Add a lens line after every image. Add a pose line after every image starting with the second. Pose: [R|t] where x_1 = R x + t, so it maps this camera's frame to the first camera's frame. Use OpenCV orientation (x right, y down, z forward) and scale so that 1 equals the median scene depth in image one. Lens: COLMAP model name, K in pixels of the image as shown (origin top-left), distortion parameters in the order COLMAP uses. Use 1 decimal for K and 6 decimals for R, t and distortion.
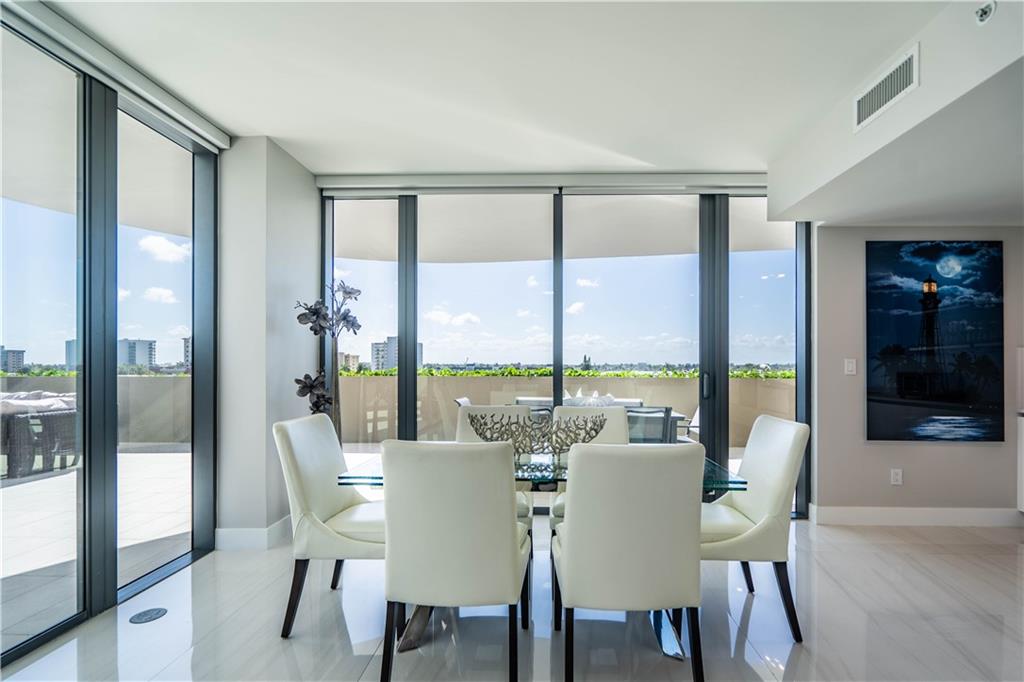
lens RADIAL K [[475.9, 0, 533.3], [0, 475.9, 370.8], [0, 0, 1]] dist [-0.002000, 0.002461]
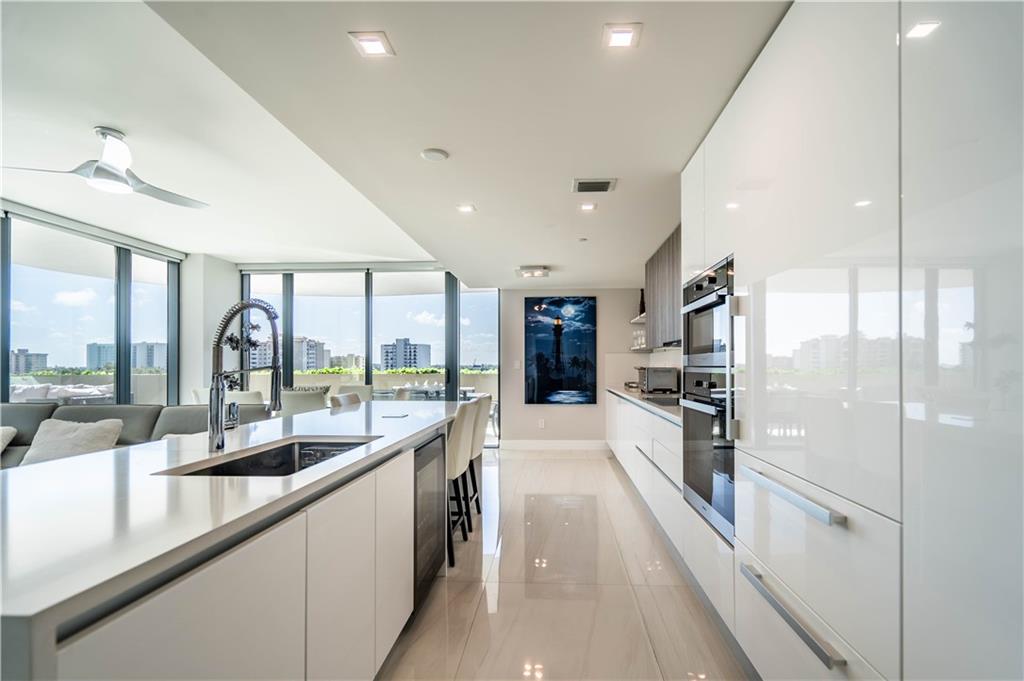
lens RADIAL K [[475.9, 0, 535.9], [0, 475.9, 360.8], [0, 0, 1]] dist [-0.002000, 0.002461]
pose [[0.999800, -0.008040, -0.018288, 0.780159], [0.007651, 0.999745, -0.021269, 0.016945], [0.018455, 0.021125, 0.999606, -0.870625]]
